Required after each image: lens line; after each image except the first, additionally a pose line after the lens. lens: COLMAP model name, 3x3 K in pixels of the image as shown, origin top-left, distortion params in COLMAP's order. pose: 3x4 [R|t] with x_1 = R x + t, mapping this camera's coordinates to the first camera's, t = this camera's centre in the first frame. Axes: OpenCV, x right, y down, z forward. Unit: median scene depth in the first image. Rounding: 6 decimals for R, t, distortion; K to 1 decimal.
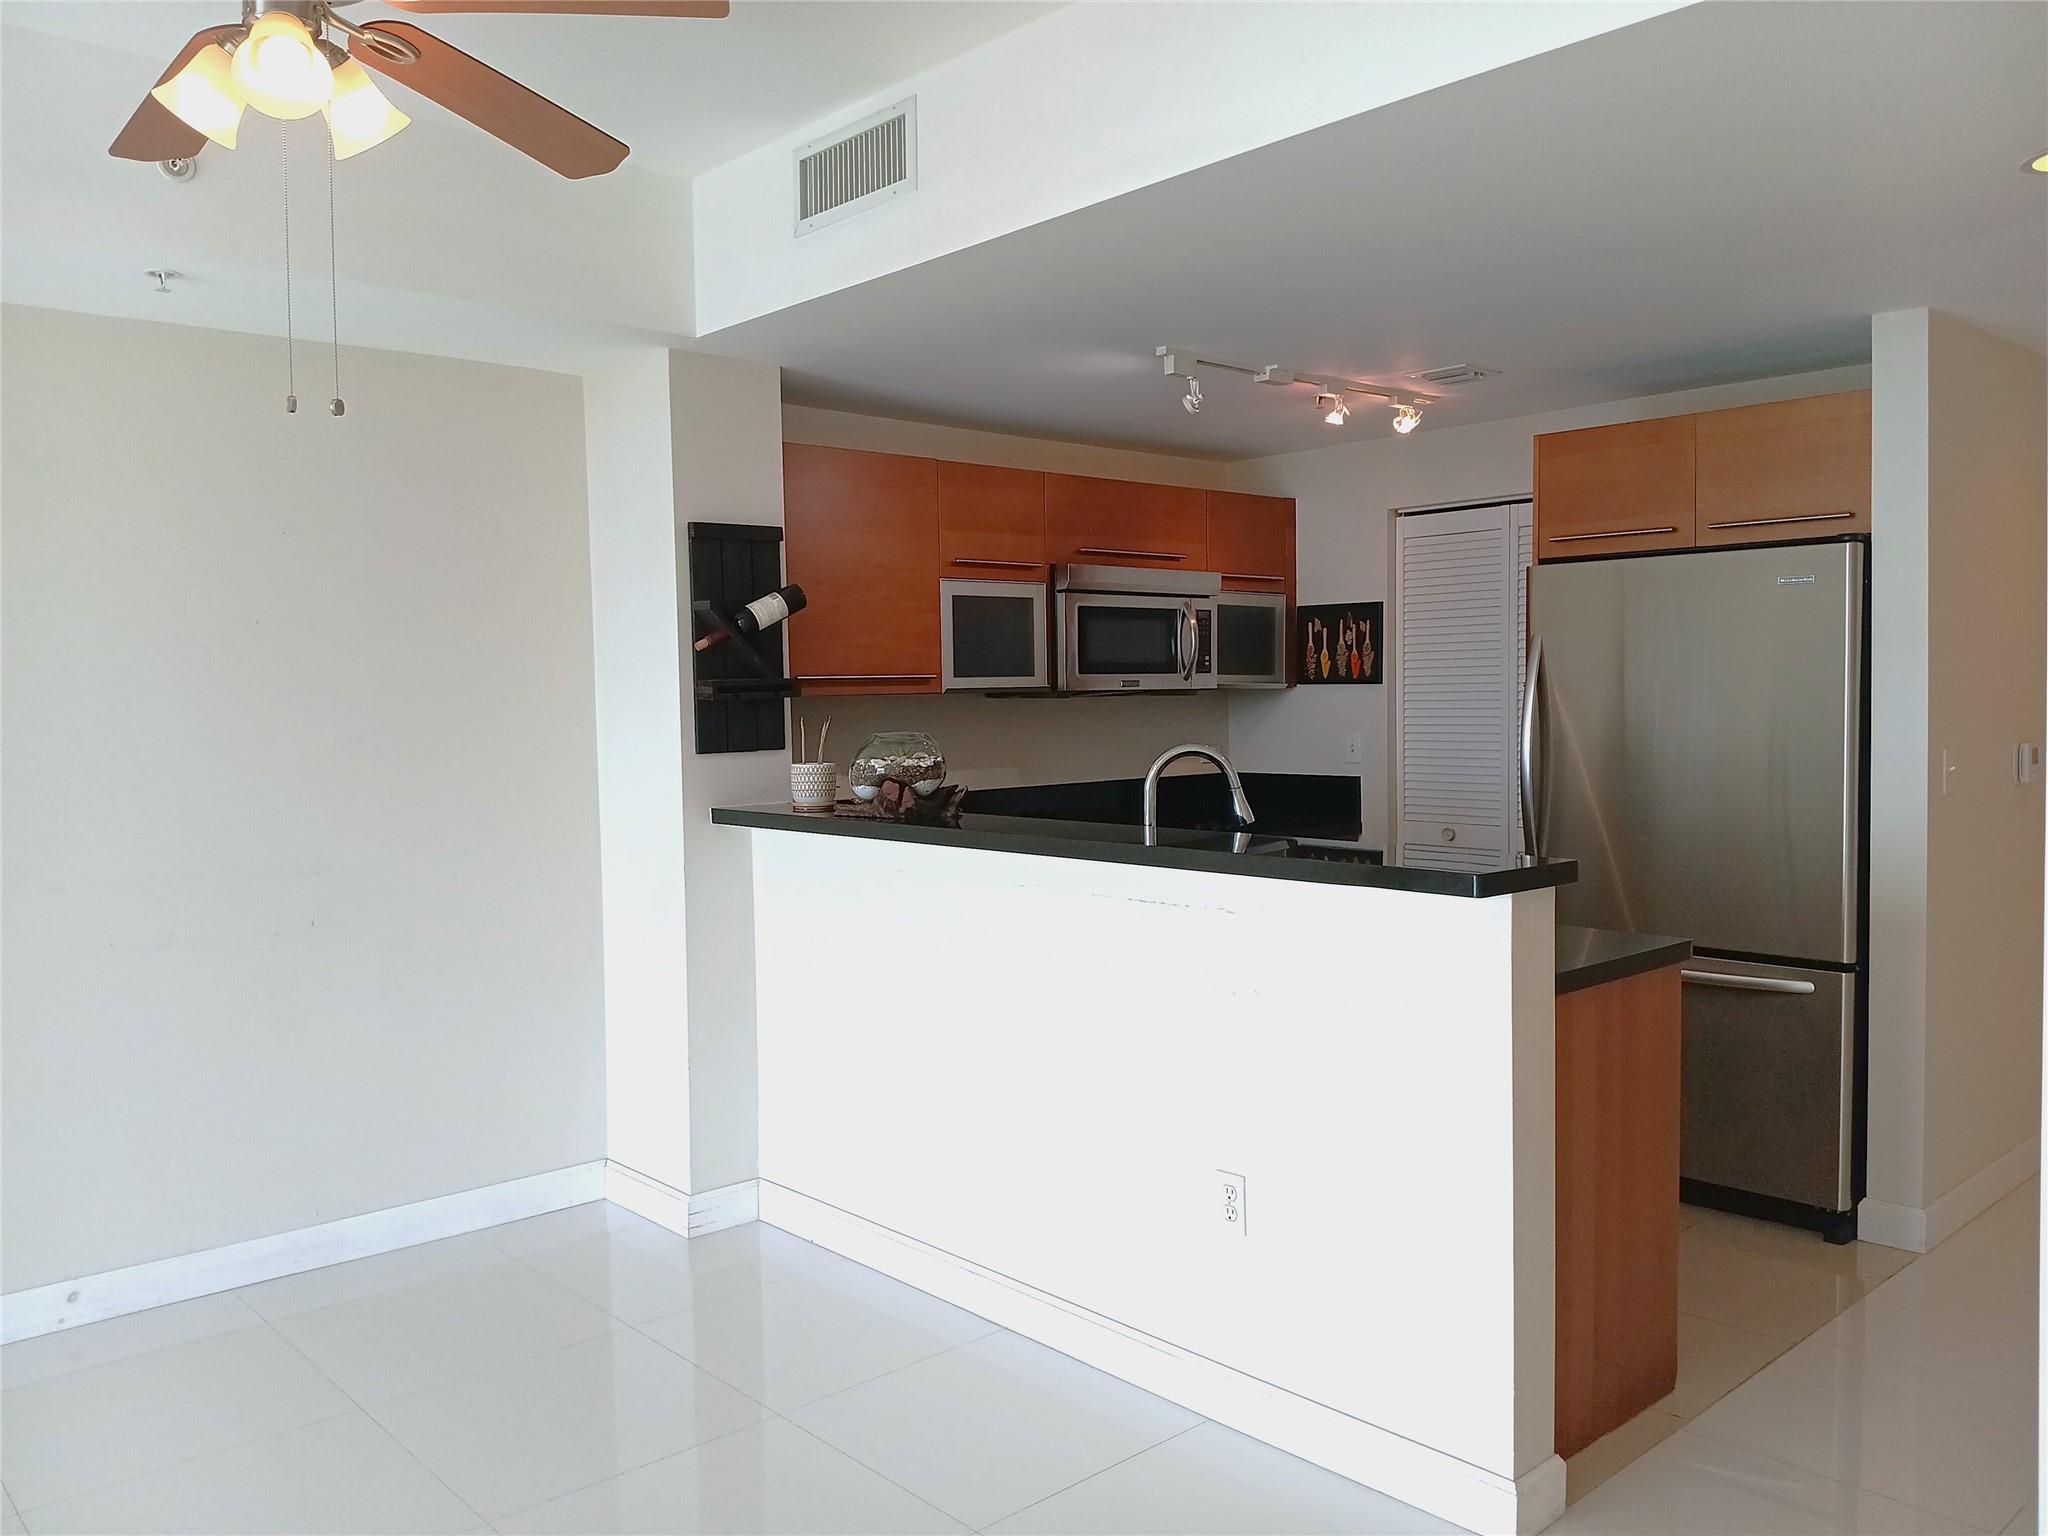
lens RADIAL K [[1584.9, 0, 1024.0], [0, 1584.9, 768.0], [0, 0, 1]] dist [0.075426, -0.149952]
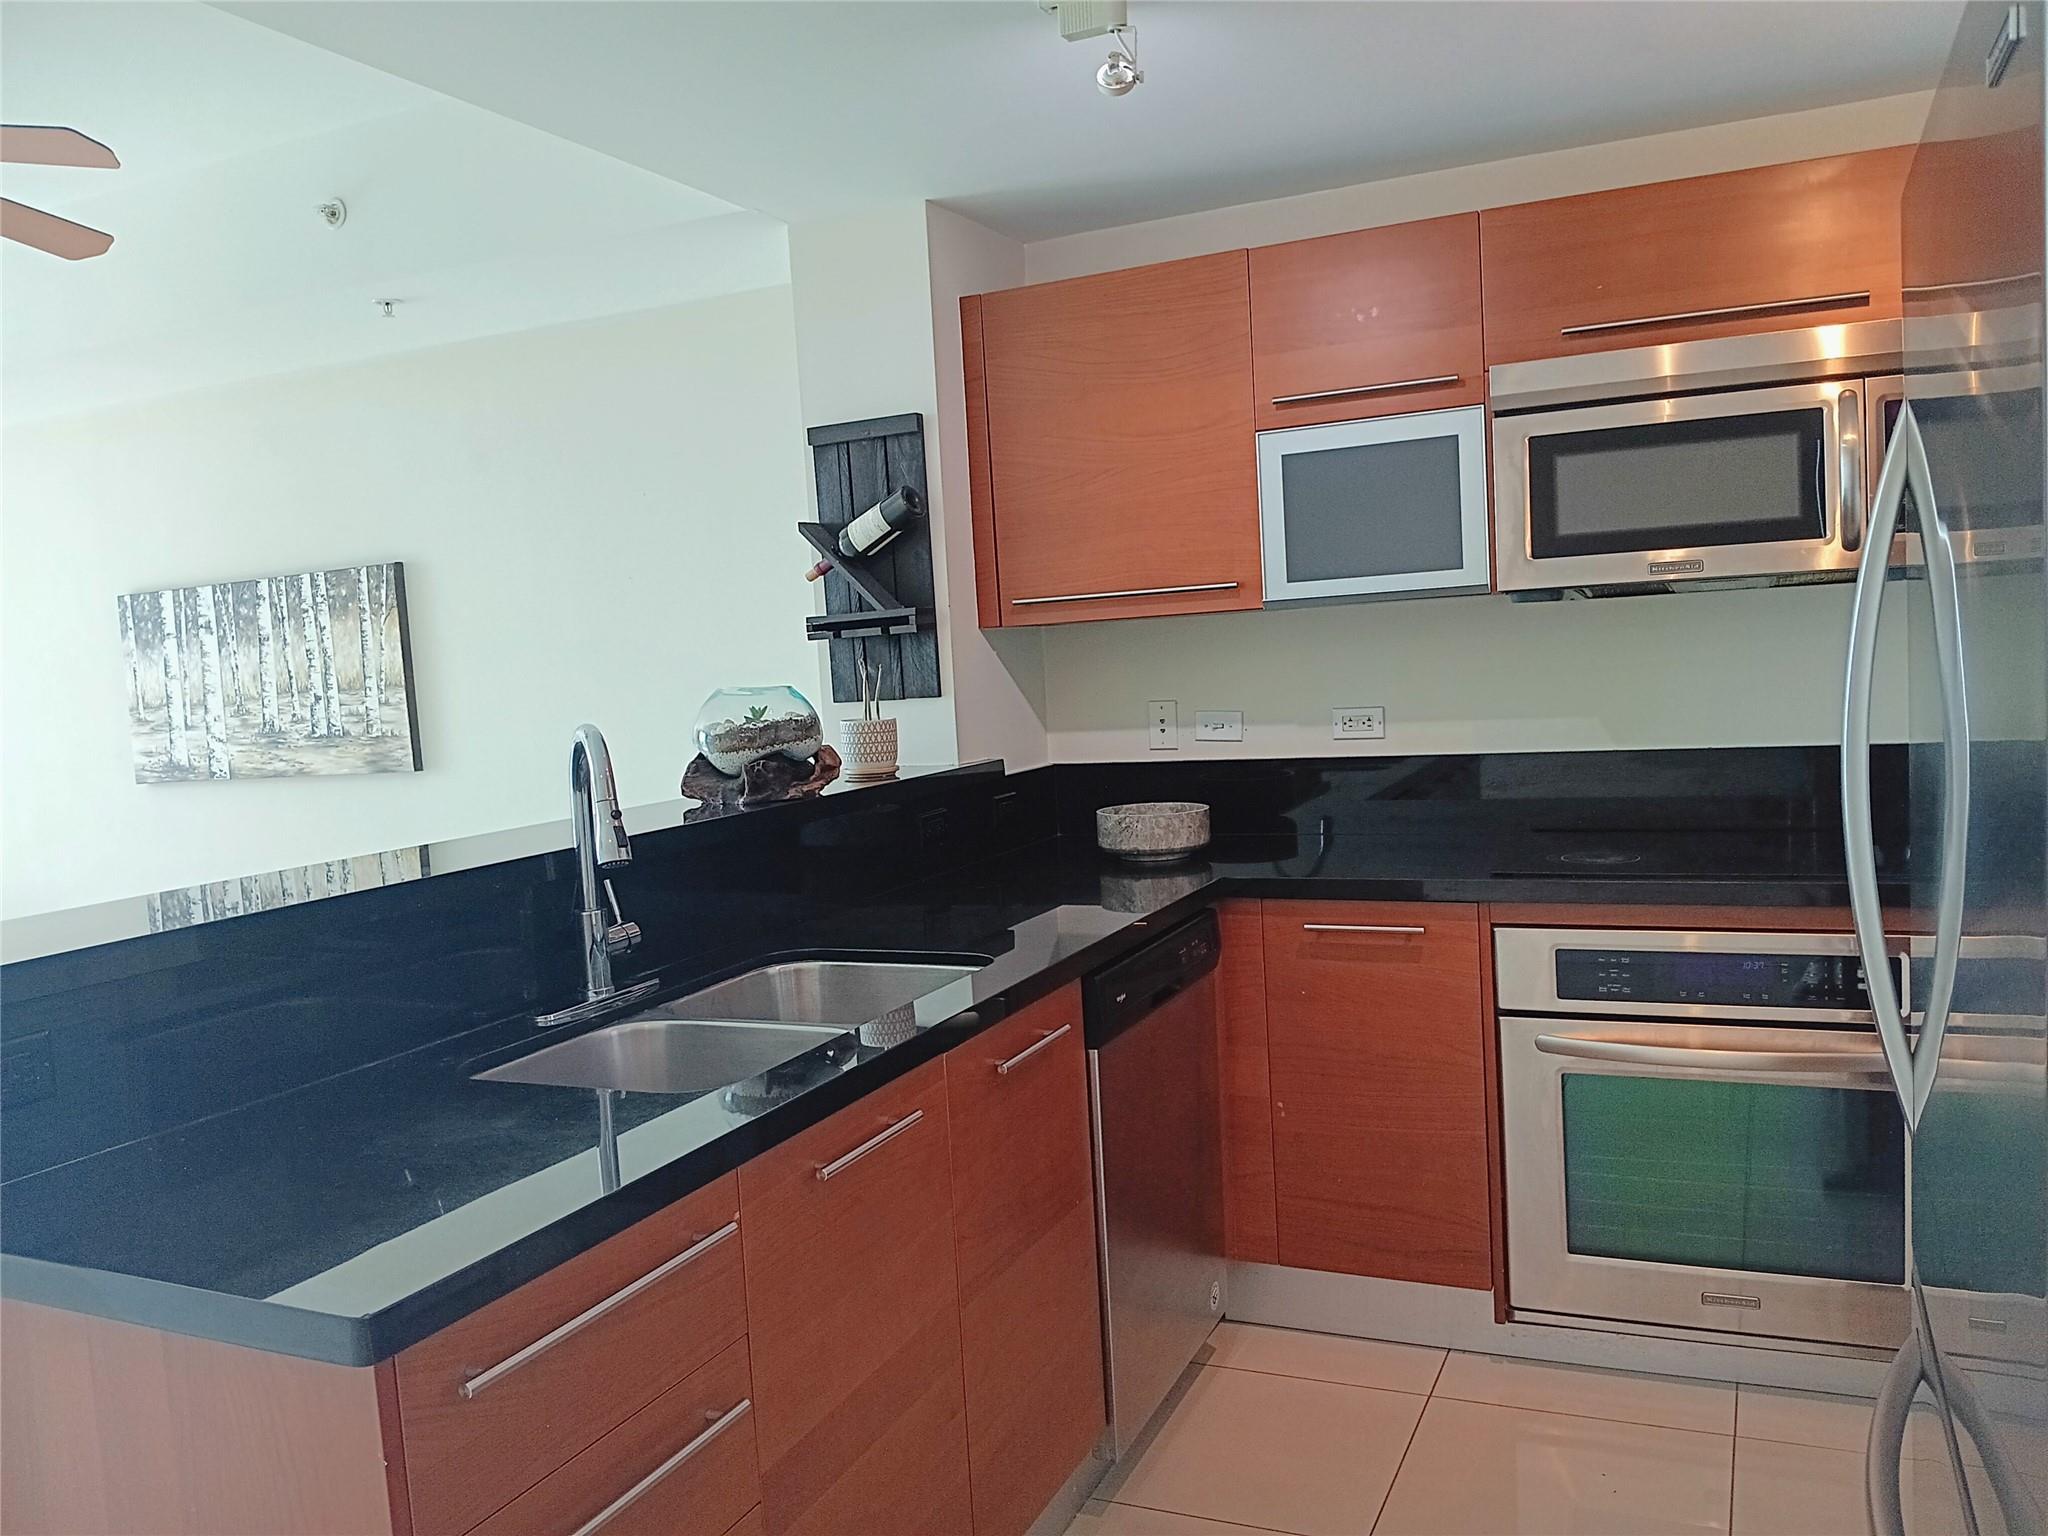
lens RADIAL K [[1584.9, 0, 1024.0], [0, 1584.9, 768.0], [0, 0, 1]] dist [0.075426, -0.149952]
pose [[0.387370, 0.083866, -0.918102, 0.522275], [0.013888, 0.995210, 0.096770, -0.045741], [0.921820, -0.050236, 0.384349, 0.645068]]
